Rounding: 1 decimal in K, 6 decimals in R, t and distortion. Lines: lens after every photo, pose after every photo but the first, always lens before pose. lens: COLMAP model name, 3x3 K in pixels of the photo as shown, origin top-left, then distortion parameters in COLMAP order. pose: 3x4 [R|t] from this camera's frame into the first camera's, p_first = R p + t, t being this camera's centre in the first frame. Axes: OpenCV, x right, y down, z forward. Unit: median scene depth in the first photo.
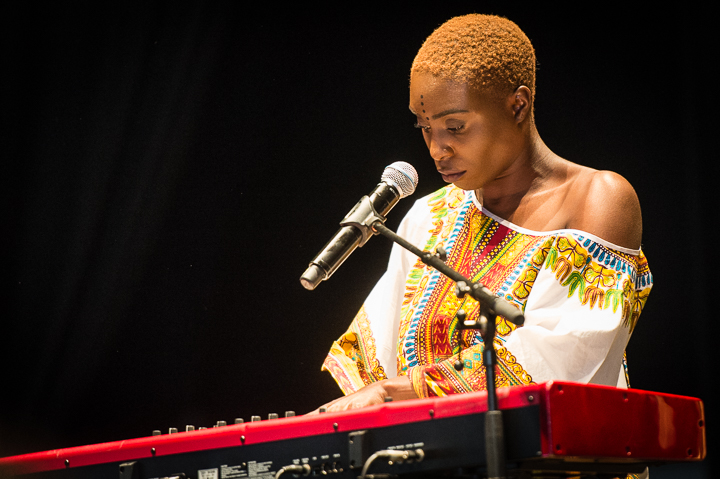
lens RADIAL K [[4047.5, 0, 360.1], [0, 4047.5, 239.0], [0, 0, 1]] dist [-0.316900, 0.000000]
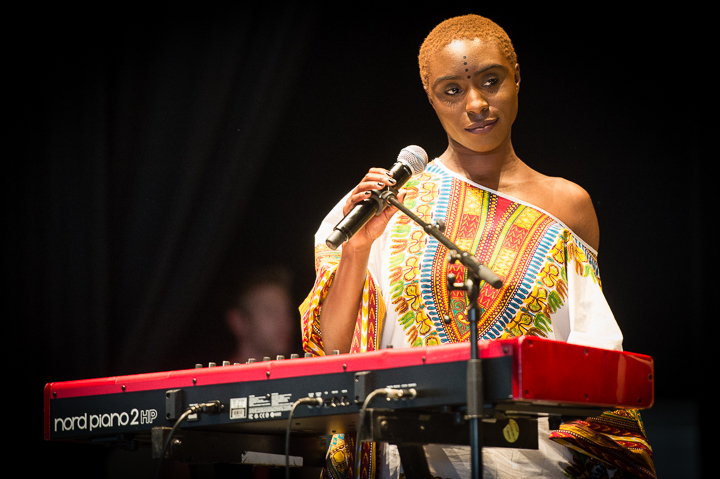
lens RADIAL K [[4047.5, 0, 359.9], [0, 4047.5, 239.9], [0, 0, 1]] dist [-0.316900, 0.000000]
pose [[0.997390, 0.038105, -0.061324, 0.070394], [-0.036777, 0.999067, 0.022634, -0.018354], [0.062130, -0.020320, 0.997861, -0.191225]]
